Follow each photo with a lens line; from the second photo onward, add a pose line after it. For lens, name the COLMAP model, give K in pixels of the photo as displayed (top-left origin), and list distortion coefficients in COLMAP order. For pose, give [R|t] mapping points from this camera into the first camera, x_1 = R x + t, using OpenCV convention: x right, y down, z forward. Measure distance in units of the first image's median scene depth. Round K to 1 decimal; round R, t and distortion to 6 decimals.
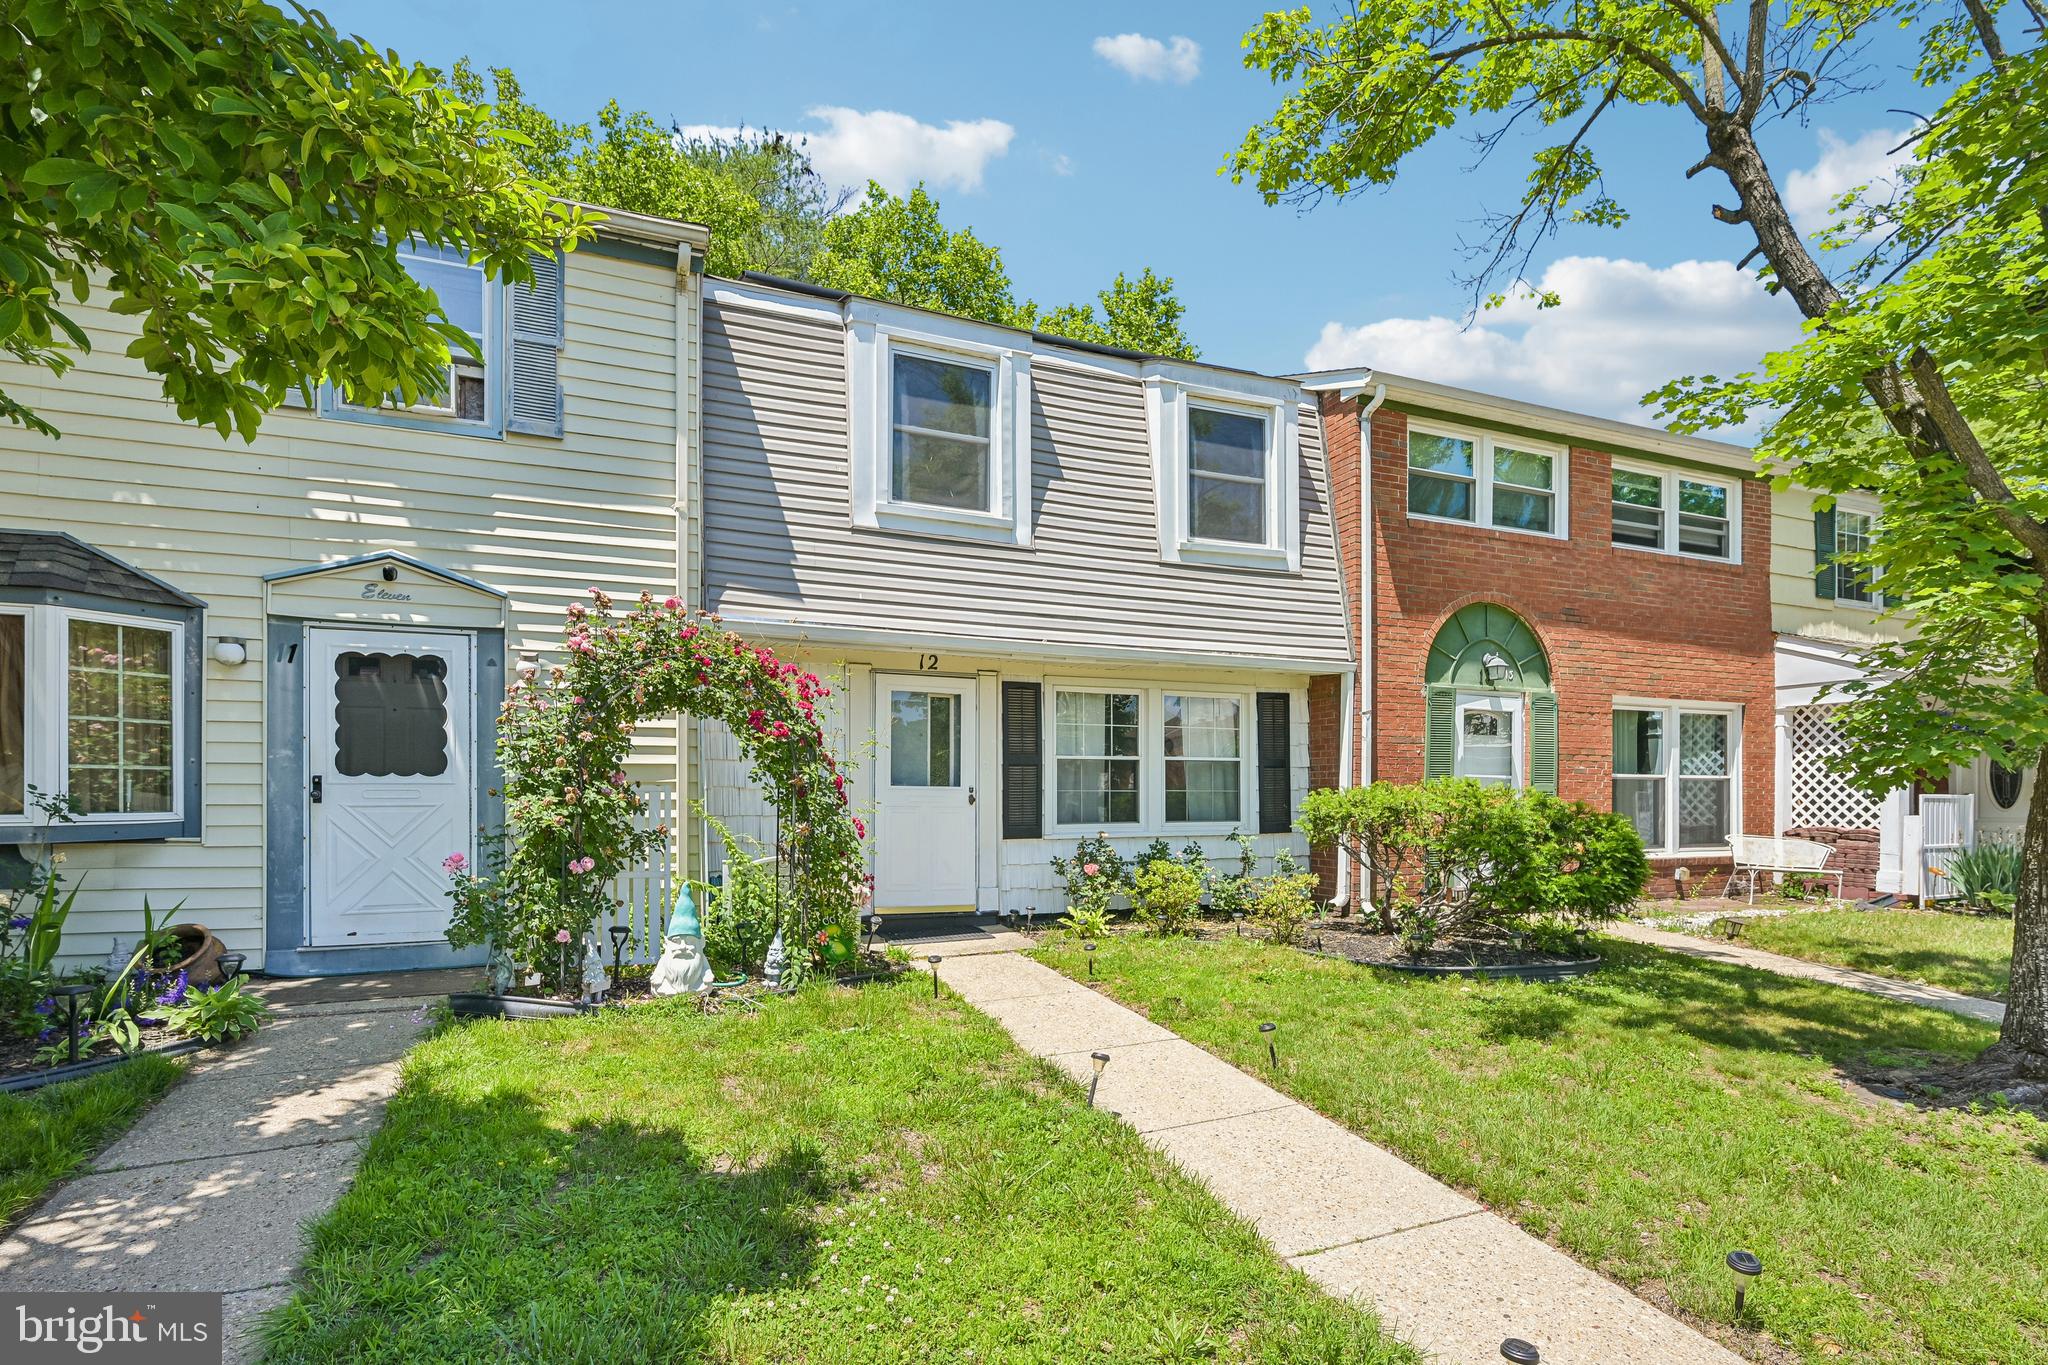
lens RADIAL K [[1009.7, 0, 1049.5], [0, 1009.7, 797.1], [0, 0, 1]] dist [0.002237, -0.001011]
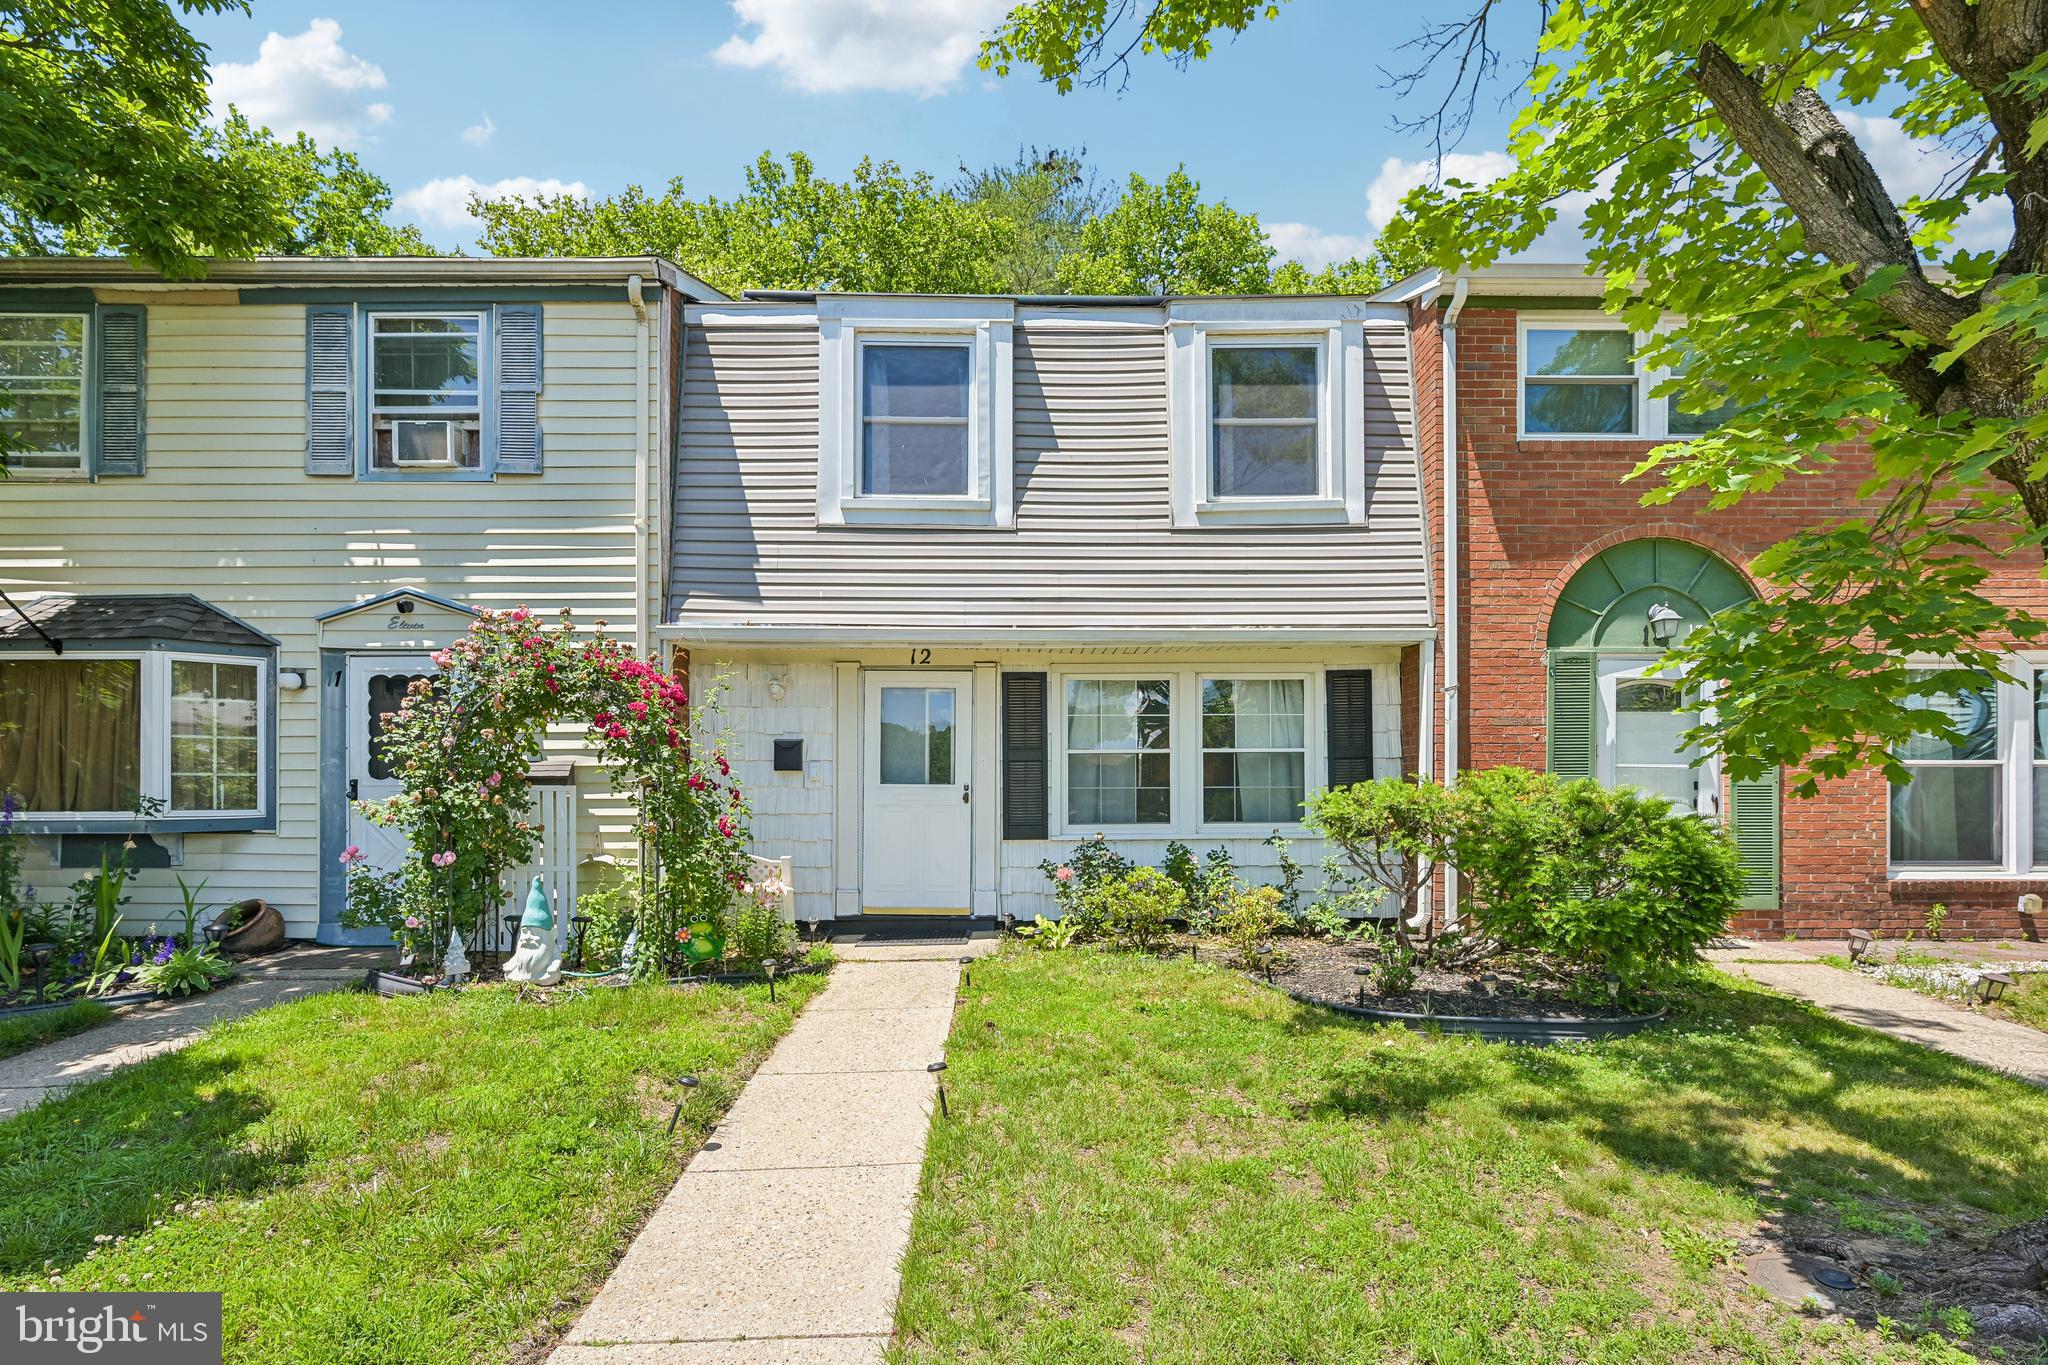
lens RADIAL K [[1009.7, 0, 1015.2], [0, 1009.7, 793.8], [0, 0, 1]] dist [0.002237, -0.001011]
pose [[0.924761, -0.004201, -0.380526, 0.342182], [0.003307, 0.999990, -0.003005, 0.001529], [0.380534, 0.001521, 0.924766, 0.140358]]
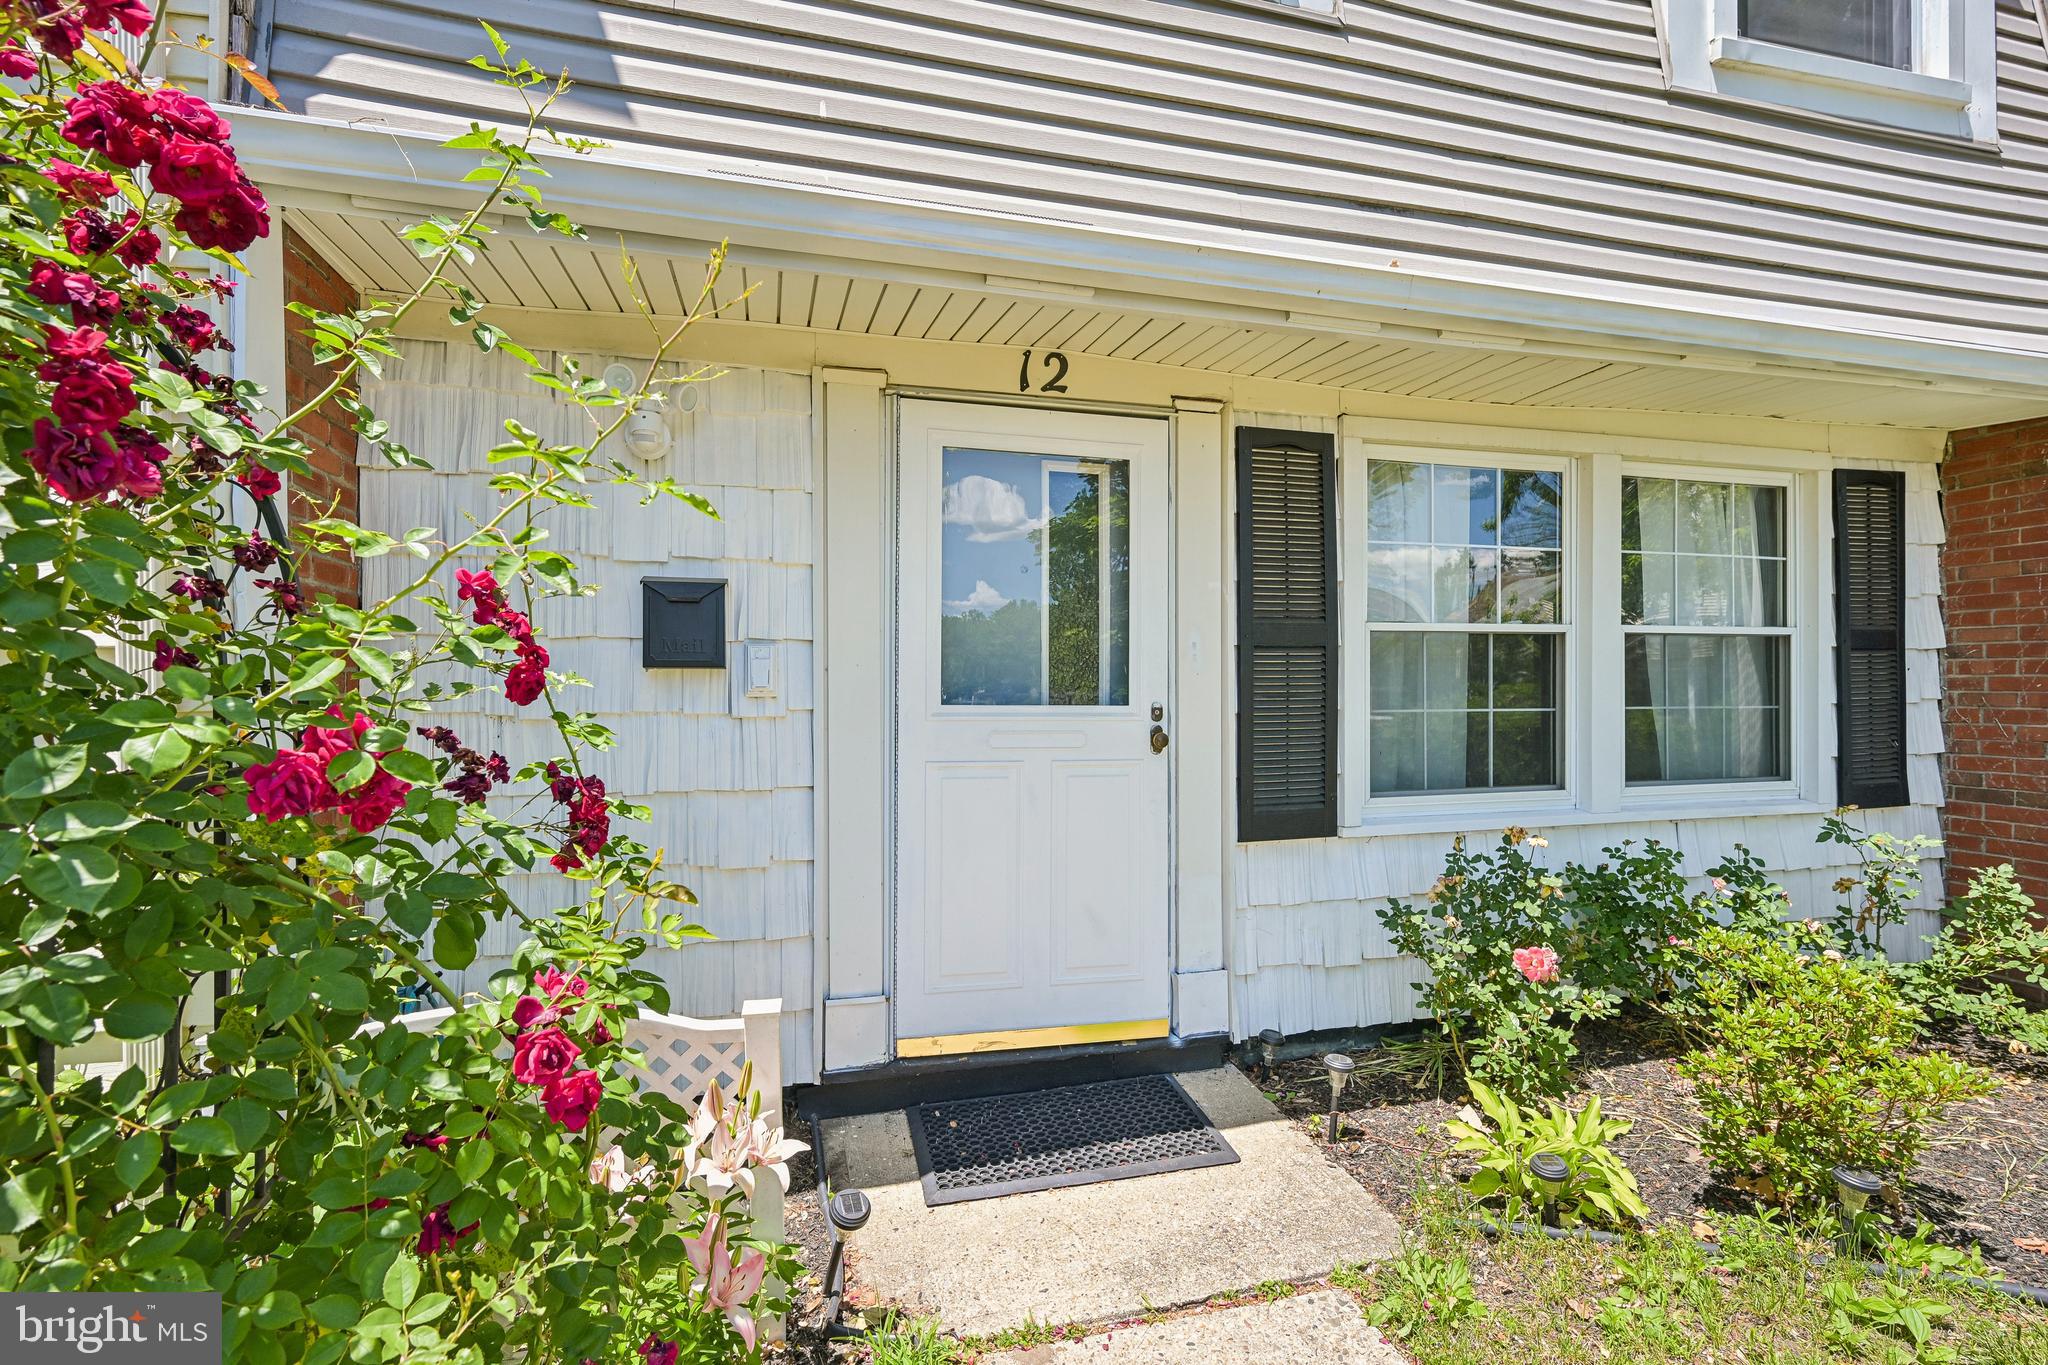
lens RADIAL K [[1009.7, 0, 1031.9], [0, 1009.7, 692.6], [0, 0, 1]] dist [0.002237, -0.001011]
pose [[0.989499, -0.000038, -0.144543, -0.072079], [0.001226, 0.999966, 0.008129, -0.019031], [0.144538, -0.008221, 0.989465, 0.646307]]
